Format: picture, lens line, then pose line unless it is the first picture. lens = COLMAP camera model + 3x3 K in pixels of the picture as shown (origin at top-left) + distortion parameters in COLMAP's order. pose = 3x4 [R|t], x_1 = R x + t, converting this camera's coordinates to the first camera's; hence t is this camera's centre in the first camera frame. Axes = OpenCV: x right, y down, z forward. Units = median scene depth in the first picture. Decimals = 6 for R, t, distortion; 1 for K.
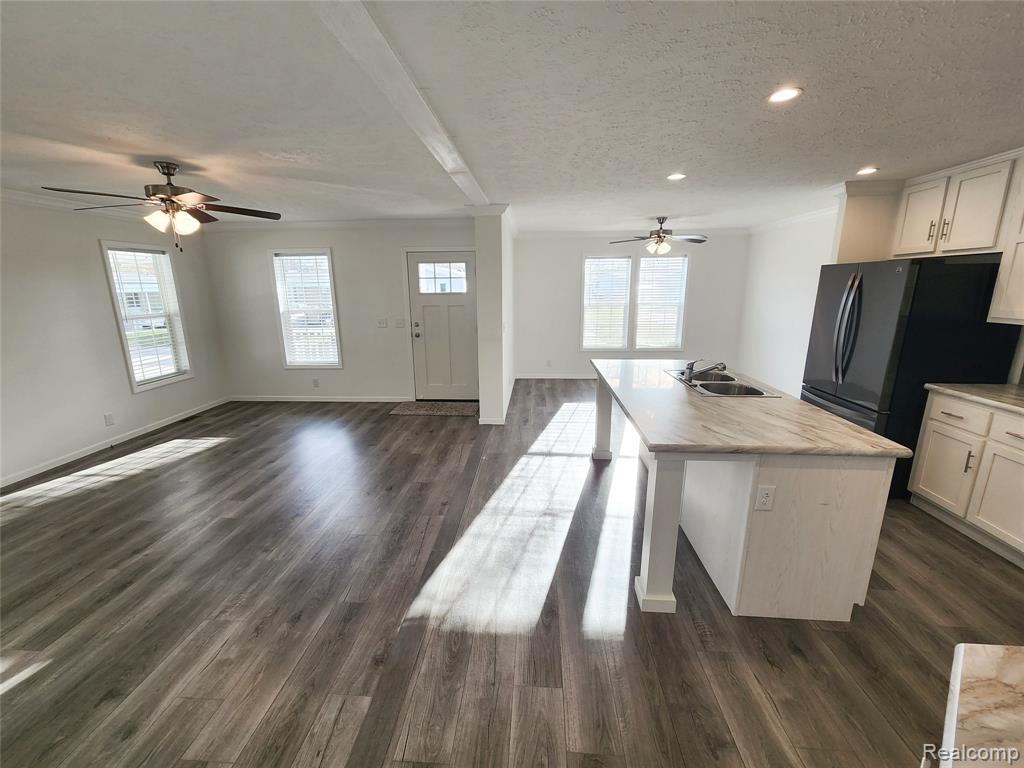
lens RADIAL K [[422.7, 0, 512.0], [0, 422.7, 384.0], [0, 0, 1]] dist [-0.001776, -0.000270]
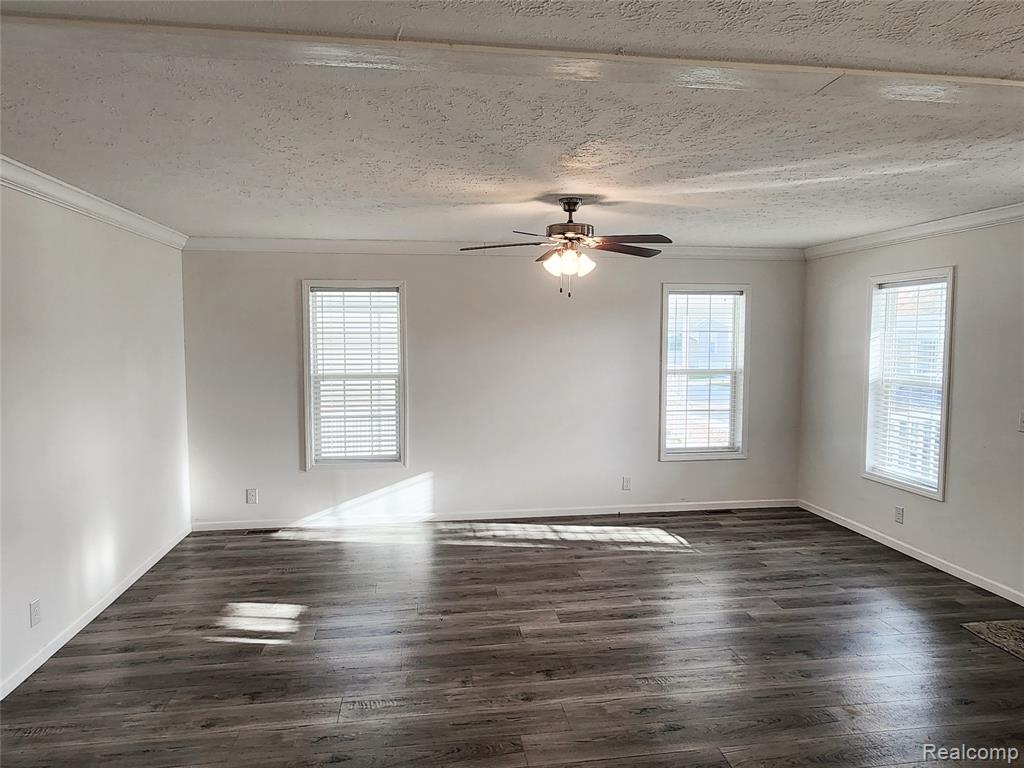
lens RADIAL K [[668.7, 0, 516.1], [0, 668.7, 382.4], [0, 0, 1]] dist [0.001279, 0.000058]
pose [[0.210986, 0.080631, -0.974158, 0.310946], [-0.228683, 0.973007, 0.031007, -0.103056], [0.950363, 0.216232, 0.223729, 0.397853]]
